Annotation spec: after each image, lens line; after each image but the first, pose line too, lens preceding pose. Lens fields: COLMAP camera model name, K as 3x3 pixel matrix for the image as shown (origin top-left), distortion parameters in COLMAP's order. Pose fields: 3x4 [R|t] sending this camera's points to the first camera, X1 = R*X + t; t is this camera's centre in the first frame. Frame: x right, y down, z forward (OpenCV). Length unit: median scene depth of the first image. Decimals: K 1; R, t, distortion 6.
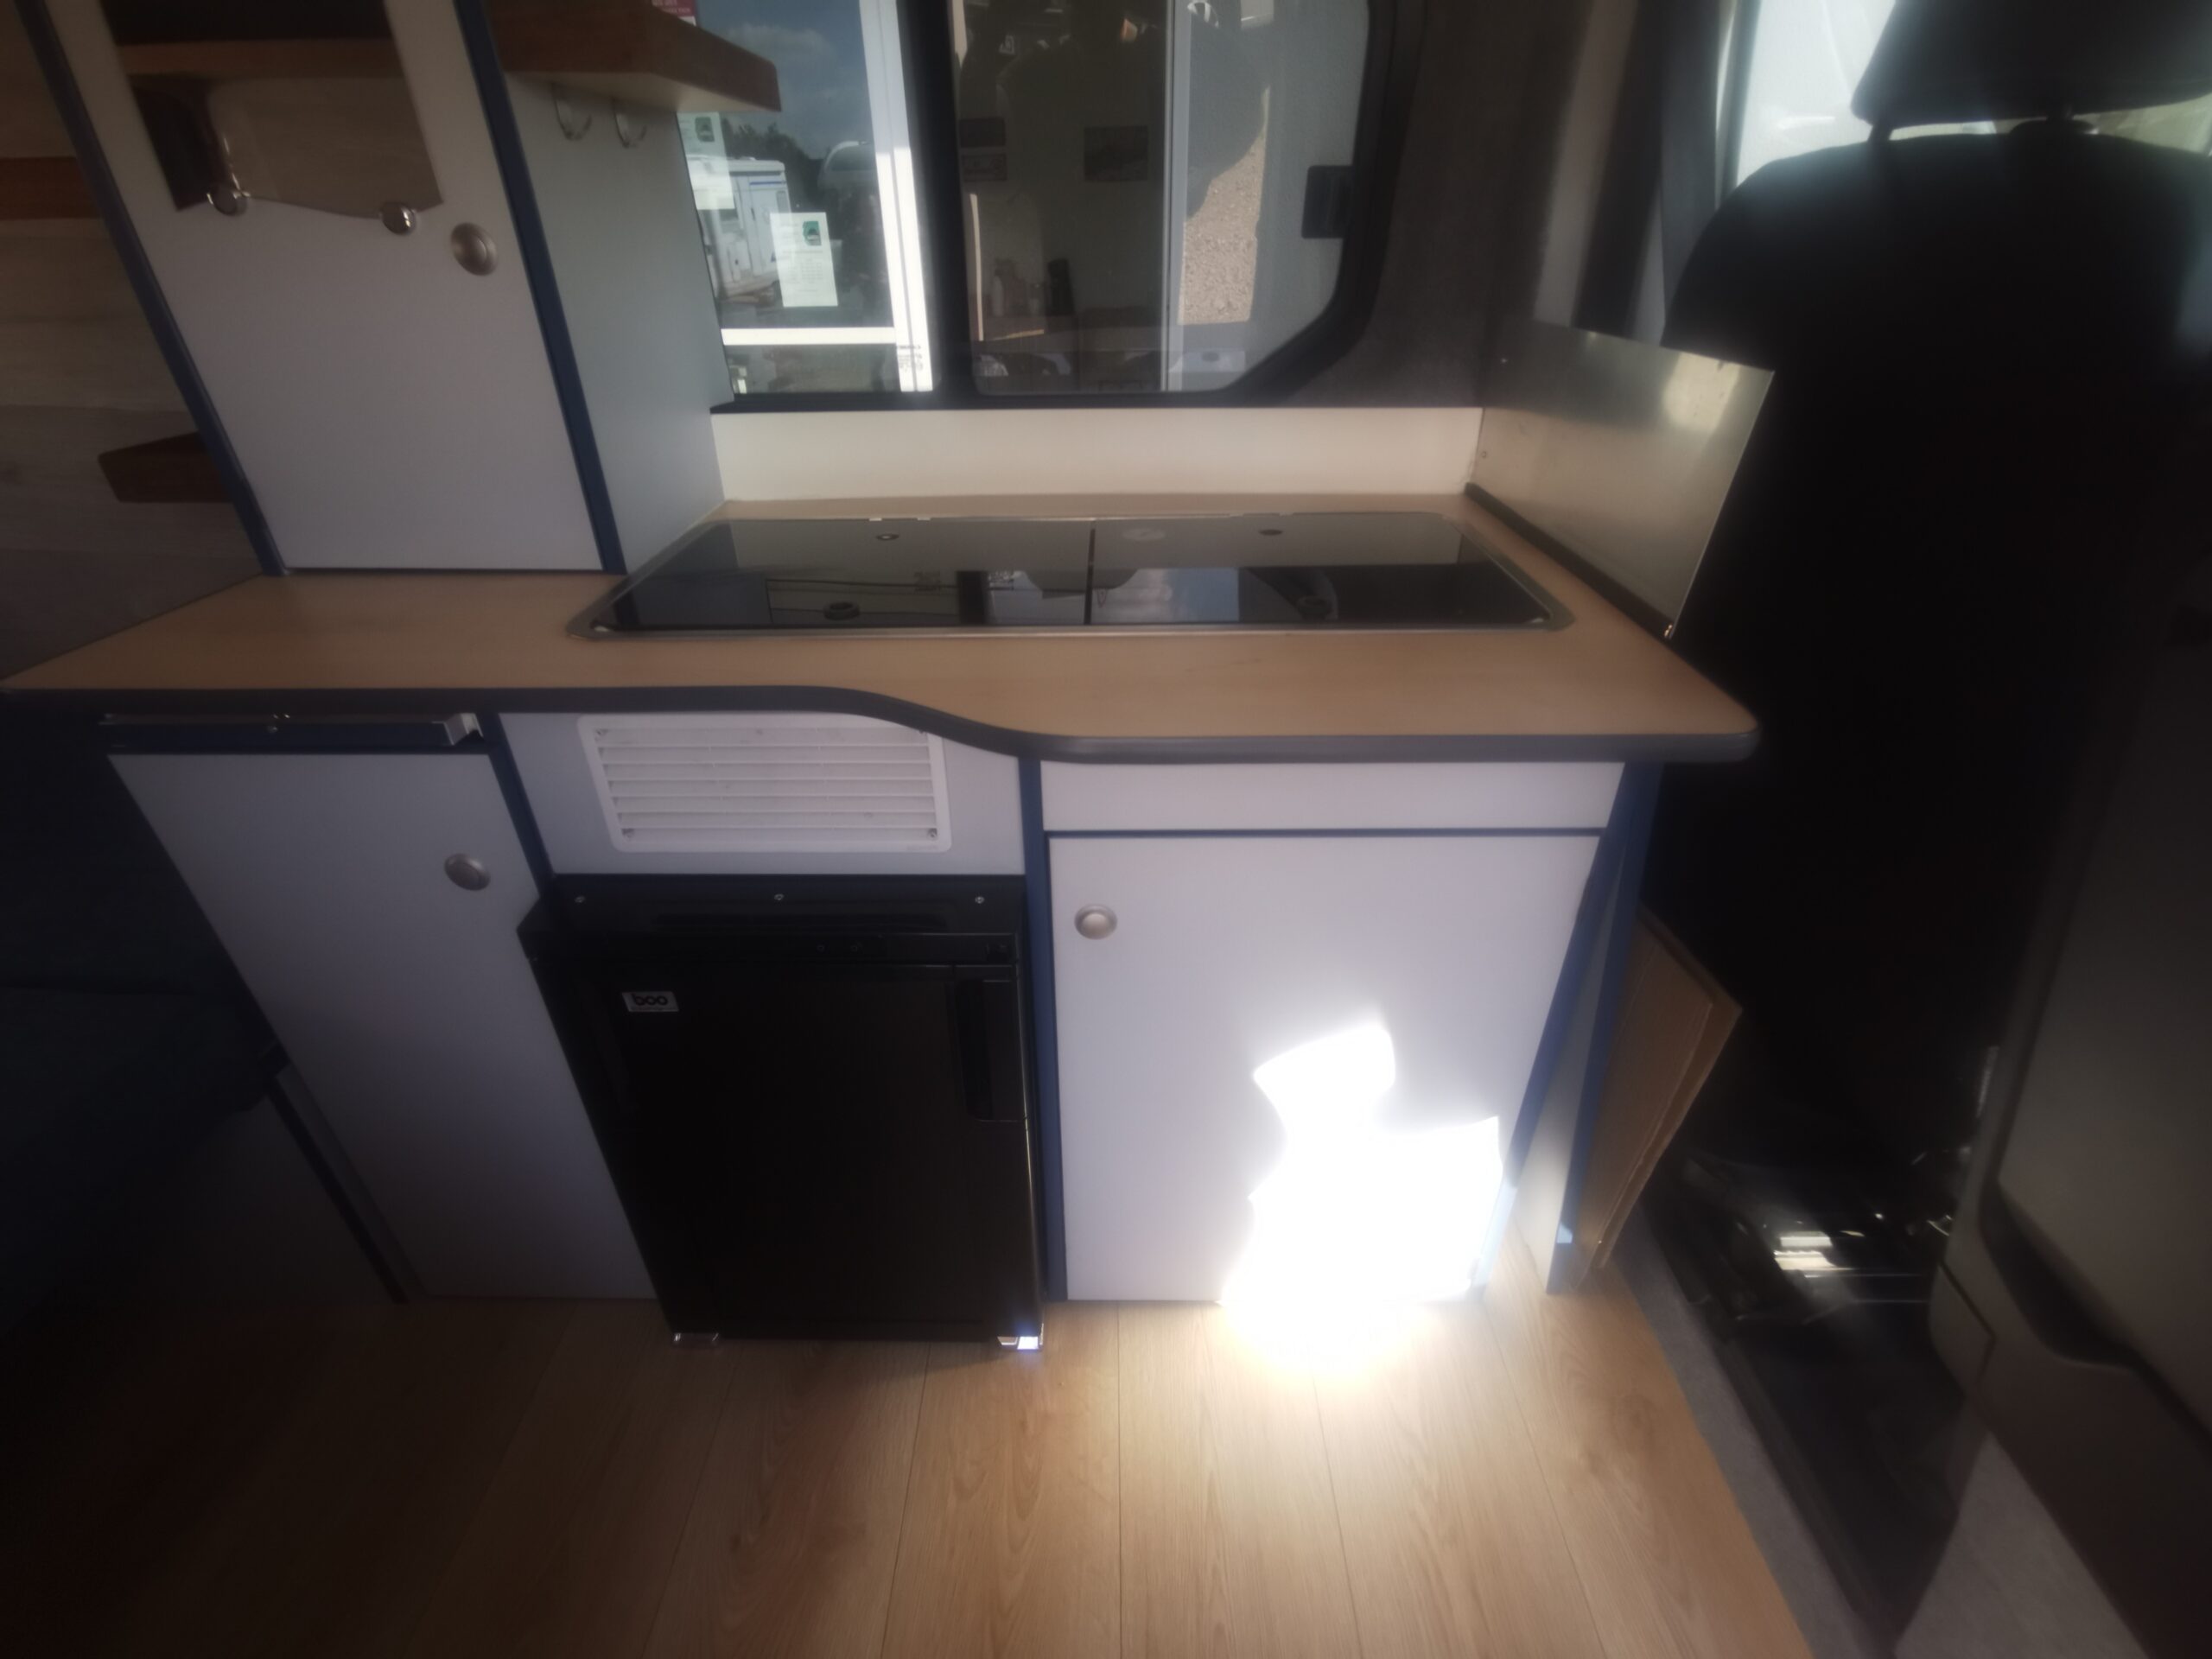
lens RADIAL K [[1013.2, 0, 1098.7], [0, 1013.2, 839.2], [0, 0, 1]] dist [-0.020843, 0.013041]
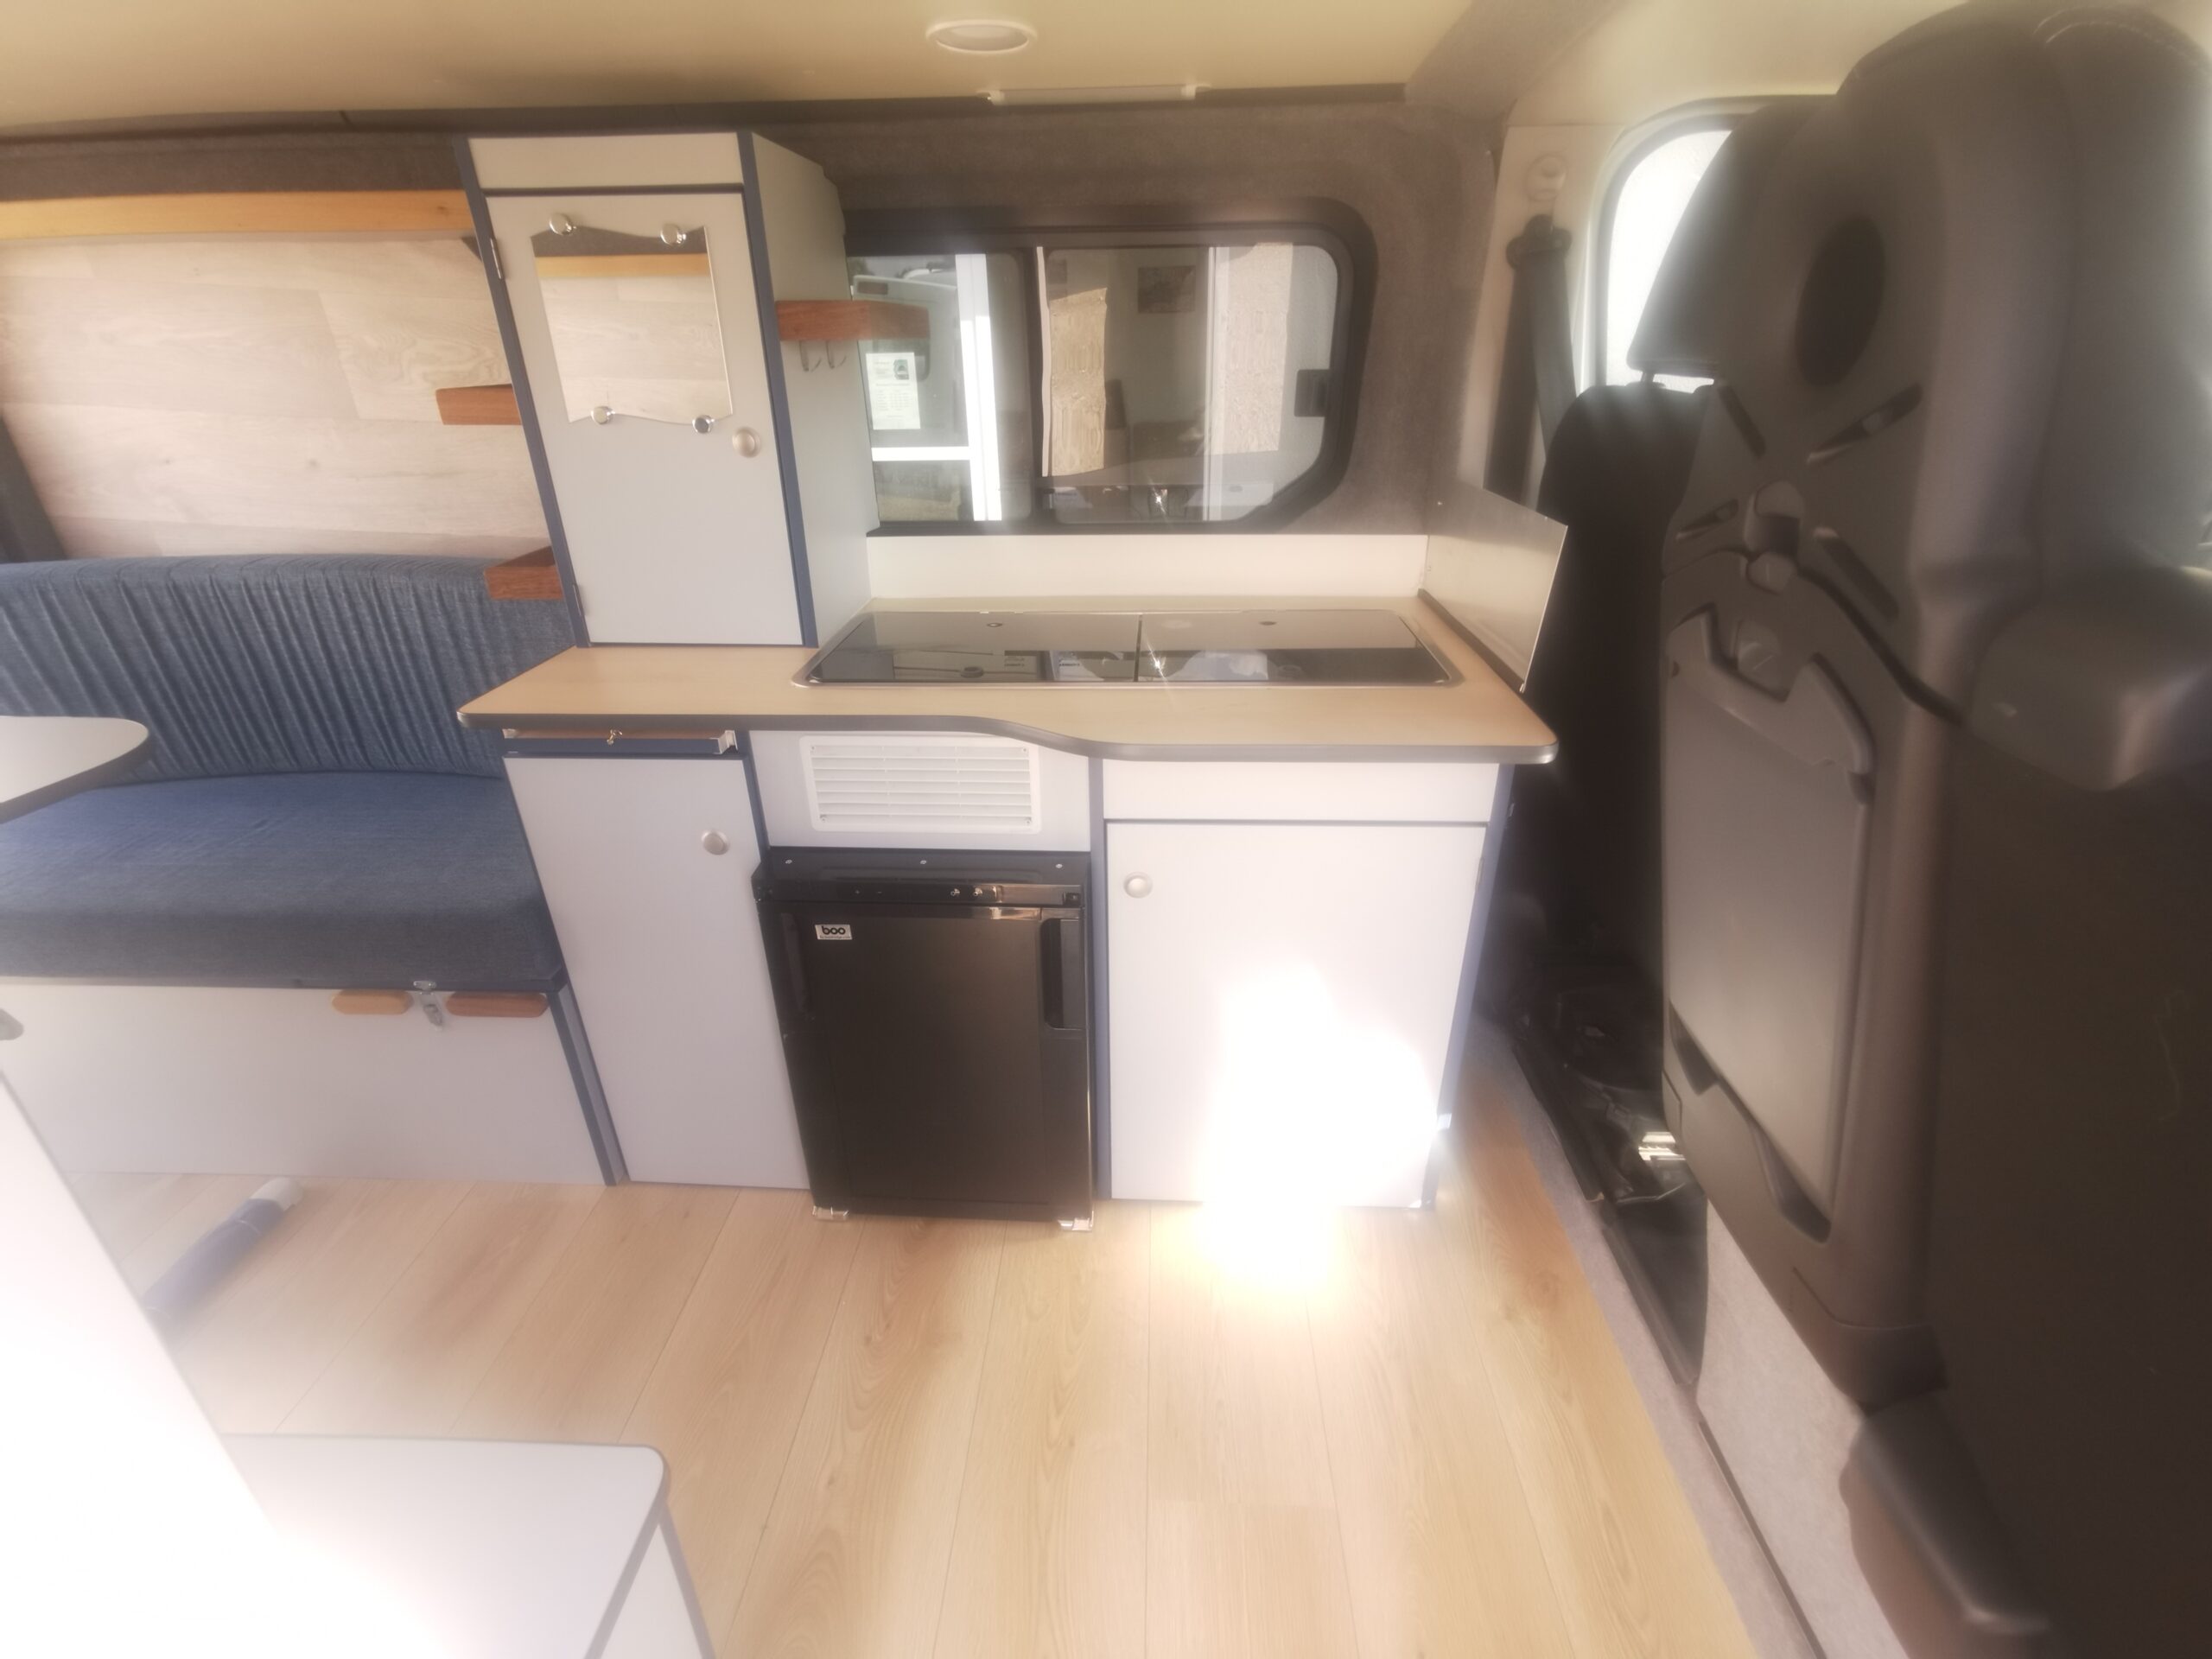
lens RADIAL K [[1013.2, 0, 1098.7], [0, 1013.2, 839.2], [0, 0, 1]] dist [-0.020843, 0.013041]
pose [[0.998915, 0.016163, -0.043667, 0.002218], [-0.019926, 0.995993, -0.087180, 0.139701], [0.042083, 0.087956, 0.995235, -0.435407]]
